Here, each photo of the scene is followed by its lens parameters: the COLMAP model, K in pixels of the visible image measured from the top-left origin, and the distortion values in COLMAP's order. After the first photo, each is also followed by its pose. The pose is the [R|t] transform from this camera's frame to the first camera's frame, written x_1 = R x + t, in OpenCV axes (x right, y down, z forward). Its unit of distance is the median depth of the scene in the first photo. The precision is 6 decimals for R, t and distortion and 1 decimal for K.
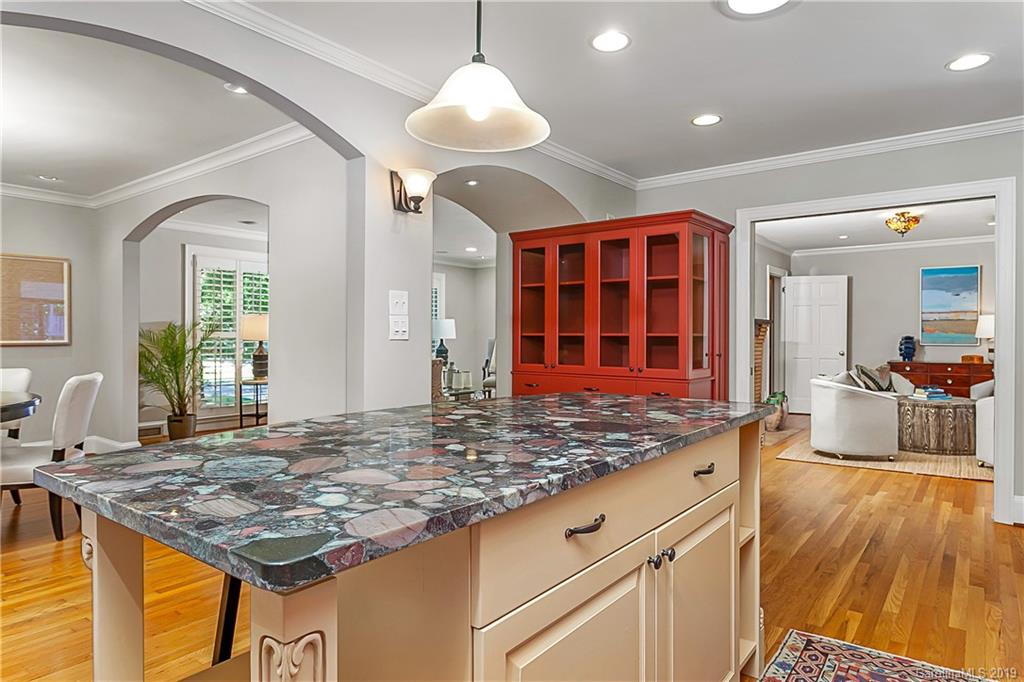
lens RADIAL K [[616.7, 0, 512.0], [0, 616.7, 341.0], [0, 0, 1]] dist [0.000295, 0.000160]
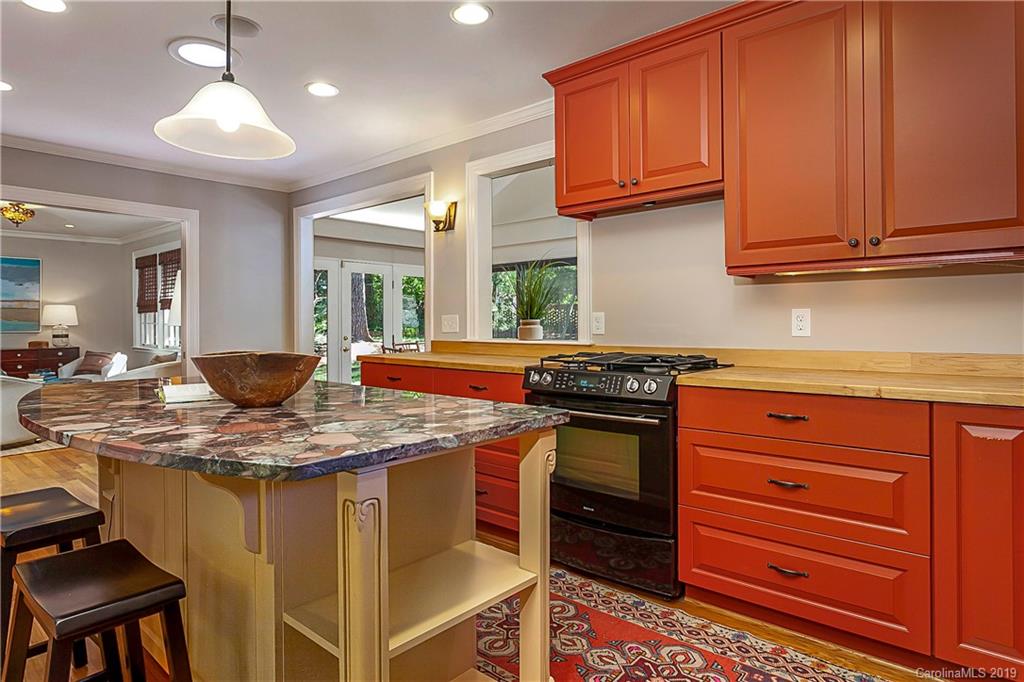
lens RADIAL K [[600.6, 0, 510.6], [0, 600.6, 320.1], [0, 0, 1]] dist [-0.001487, -0.000722]
pose [[0.069471, 0.000197, 0.997584, -0.252455], [0.015930, 0.999872, -0.001307, 0.000452], [-0.997457, 0.015982, 0.069459, 0.092582]]
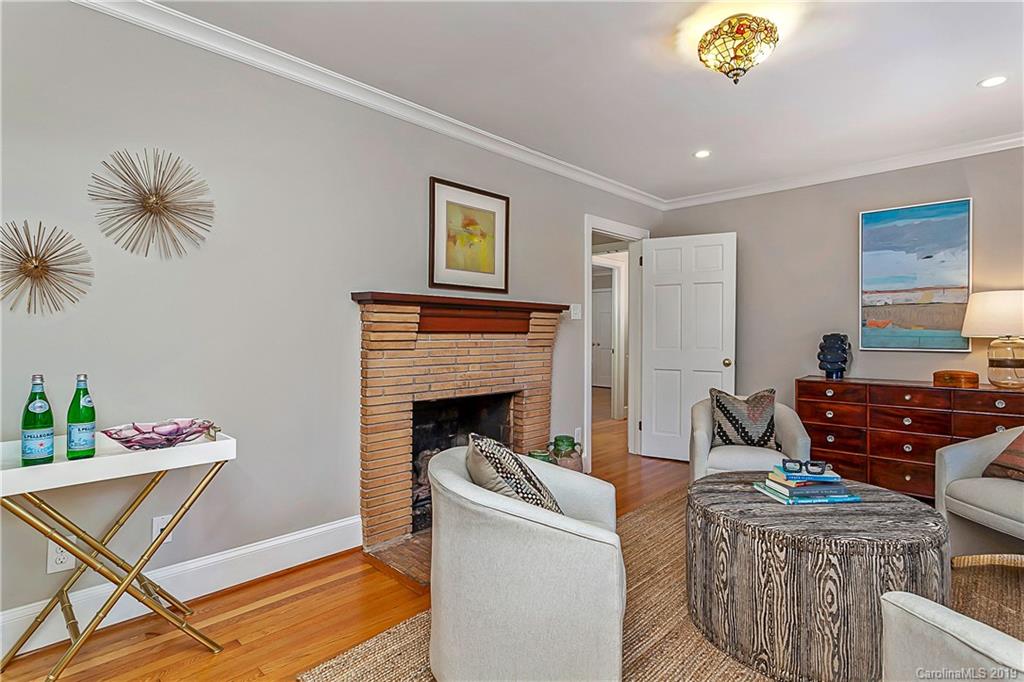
lens RADIAL K [[523.0, 0, 508.3], [0, 523.0, 333.5], [0, 0, 1]] dist [0.003628, 0.001050]
pose [[0.993356, 0.003467, -0.115026, 0.424638], [-0.003769, 0.999990, -0.002409, -0.006291], [0.115017, 0.002826, 0.993360, 0.520956]]
